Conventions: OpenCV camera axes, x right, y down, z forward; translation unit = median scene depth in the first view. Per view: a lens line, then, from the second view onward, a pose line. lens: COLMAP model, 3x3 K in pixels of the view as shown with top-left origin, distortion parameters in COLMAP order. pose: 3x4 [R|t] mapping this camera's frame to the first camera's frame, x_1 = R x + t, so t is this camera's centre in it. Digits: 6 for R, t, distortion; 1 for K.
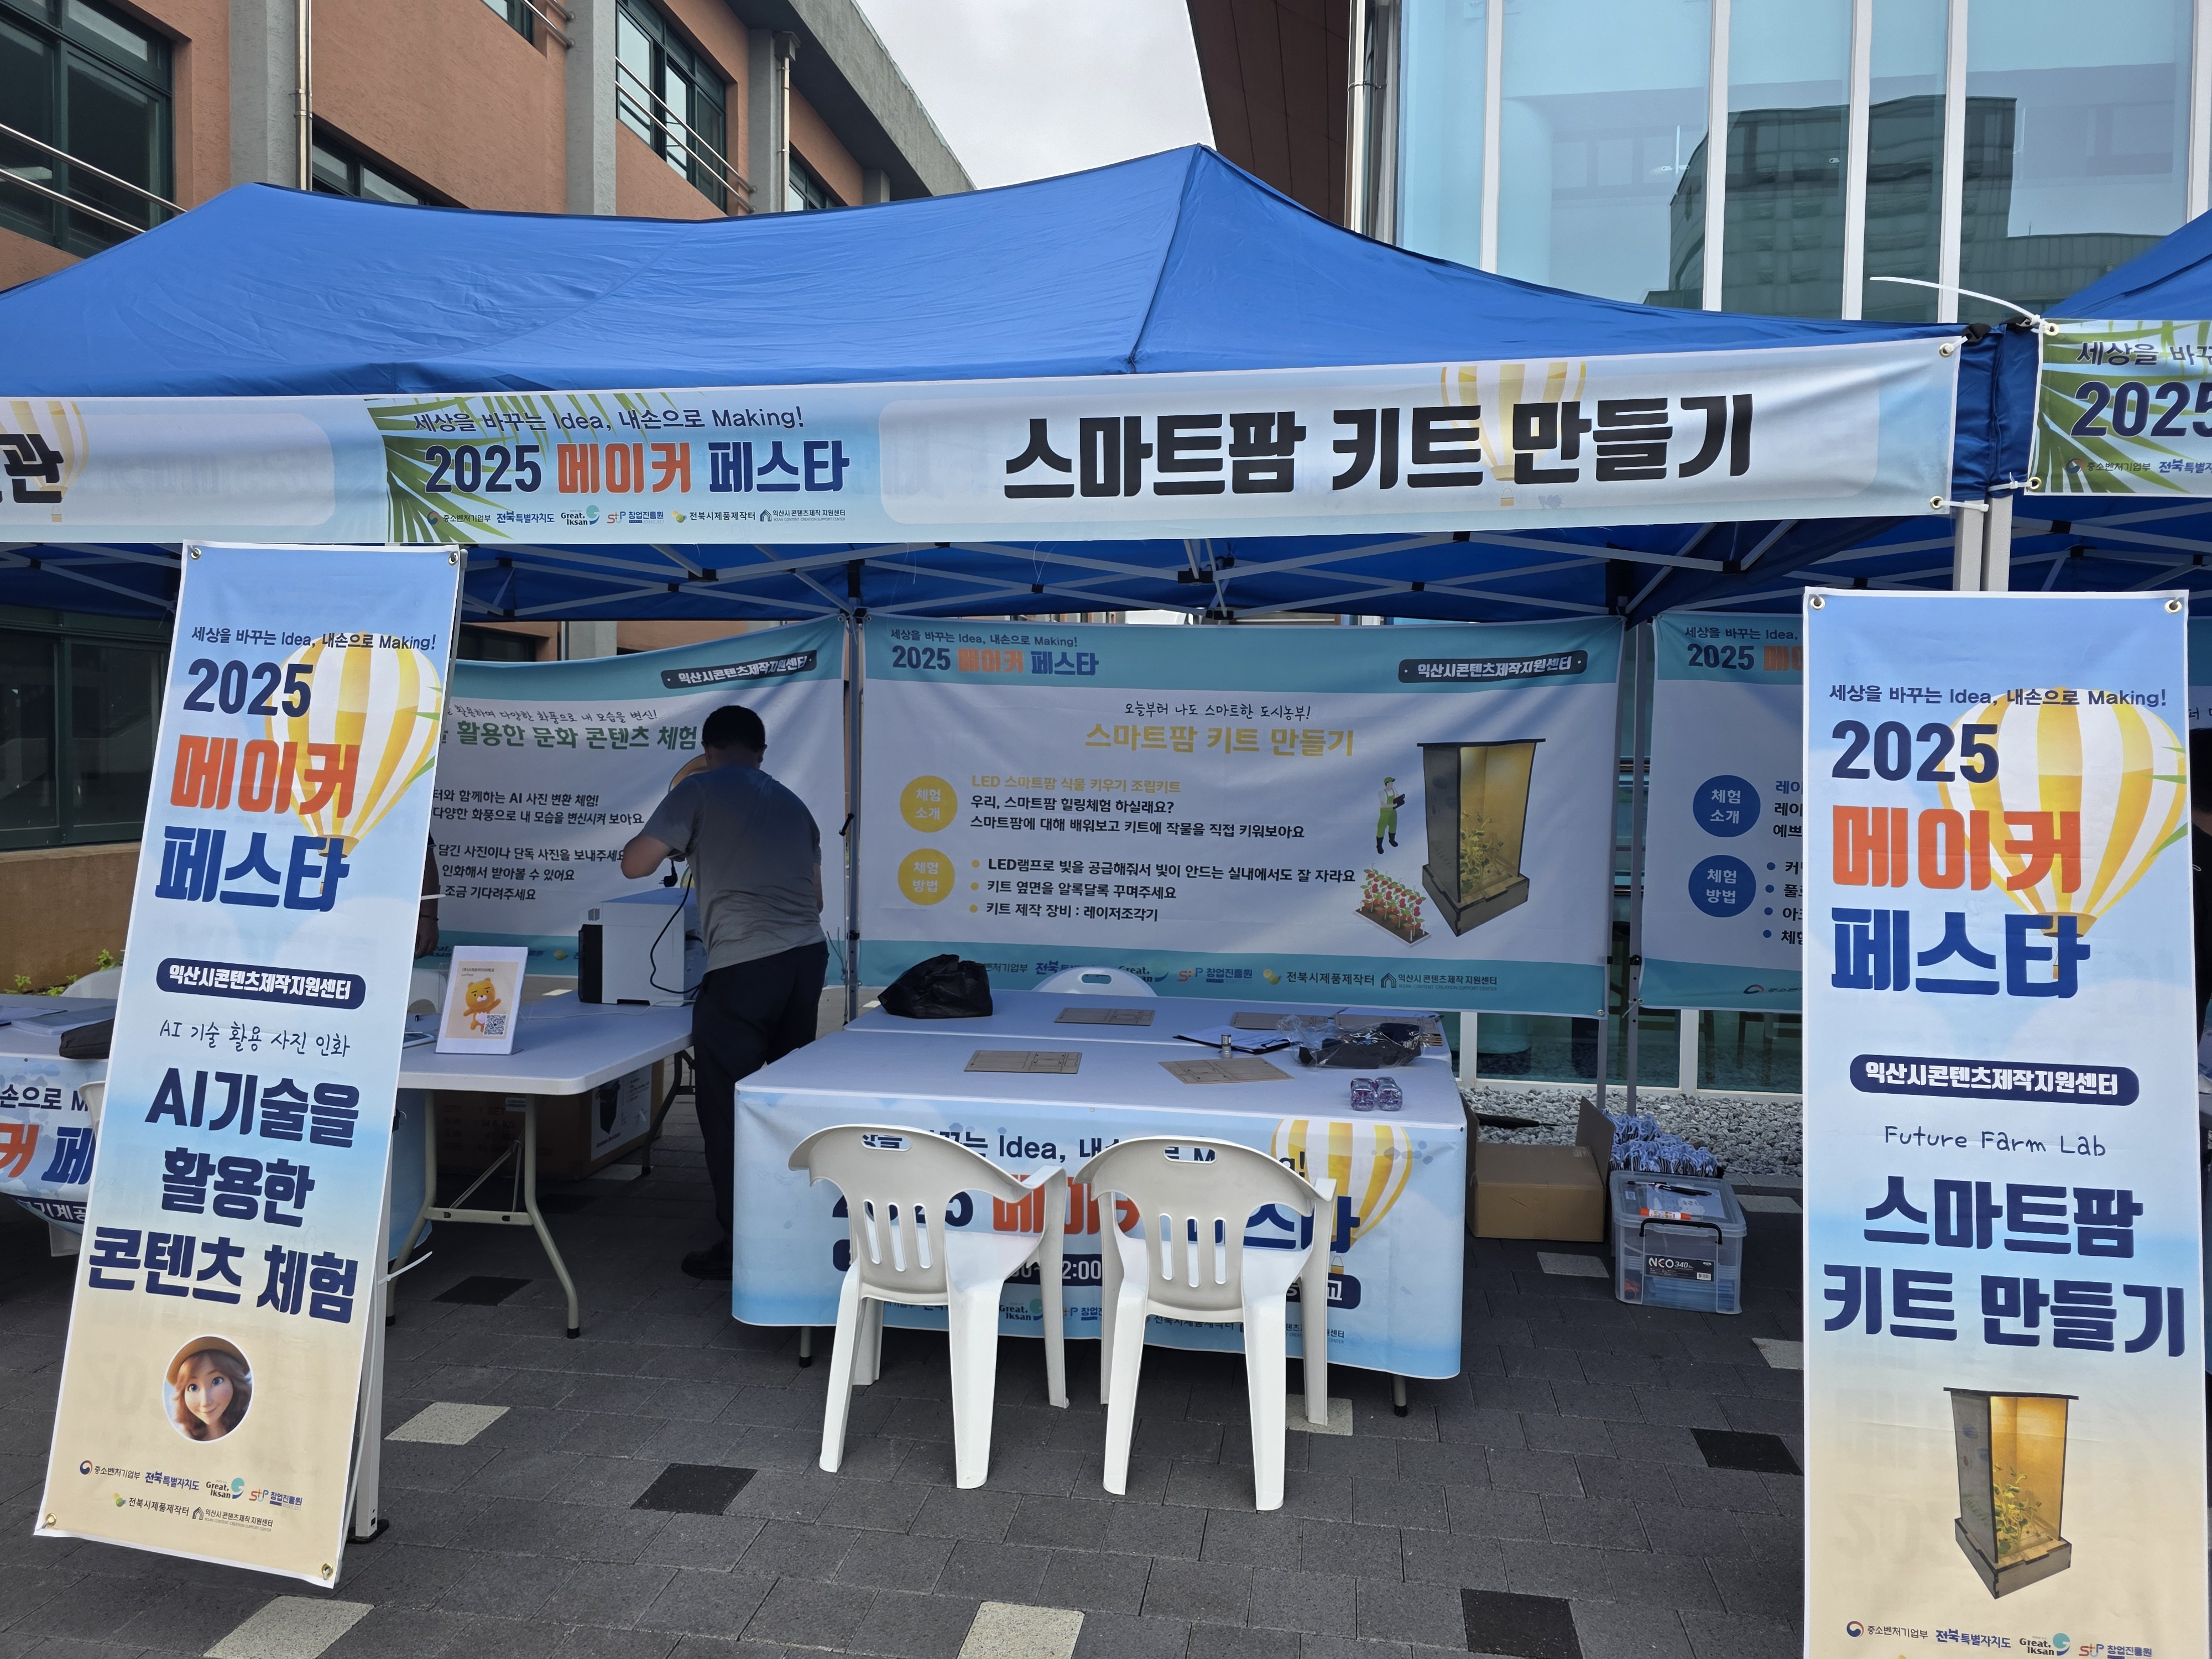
lens RADIAL K [[1371.3, 0, 1106.0], [0, 1371.3, 829.5], [0, 0, 1]] dist [0.078091, -0.063394]
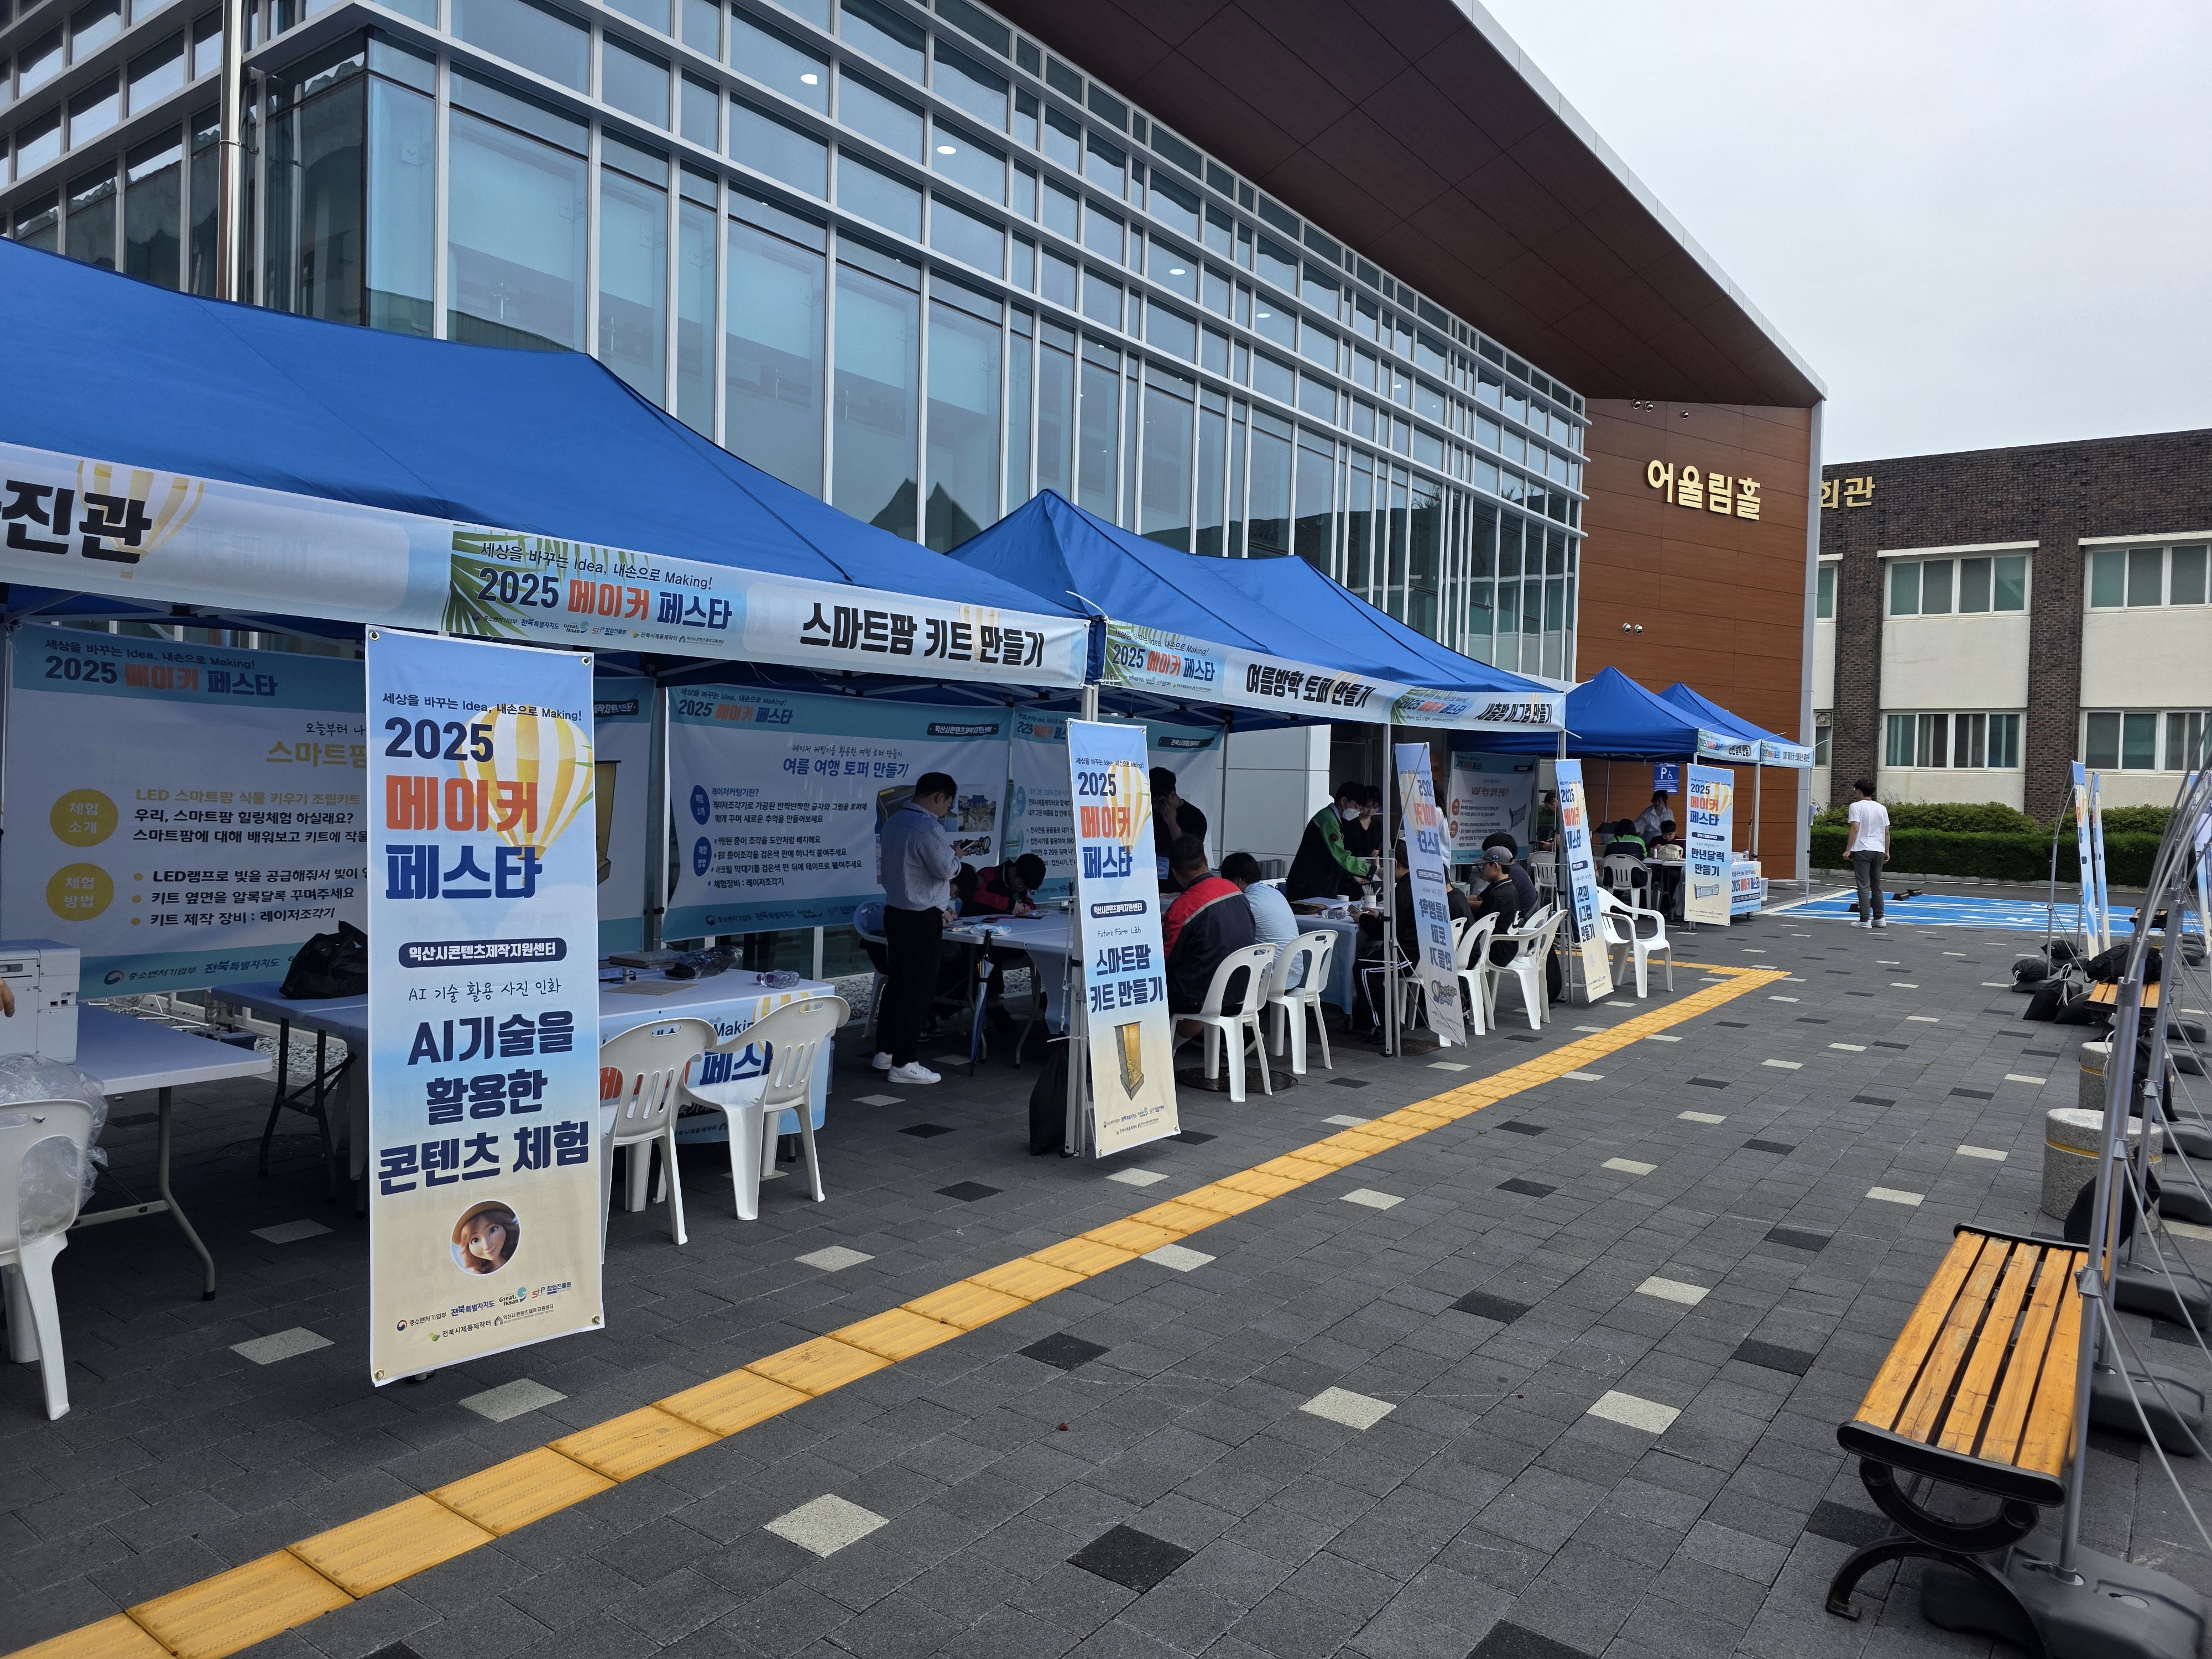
lens RADIAL K [[1494.7, 0, 1106.0], [0, 1494.7, 829.5], [0, 0, 1]] dist [-0.054405, 0.007515]
pose [[0.460991, -0.032342, 0.886815, -1.637818], [0.030695, 0.999319, 0.020489, -0.025475], [-0.886874, 0.017775, 0.461669, -0.248989]]
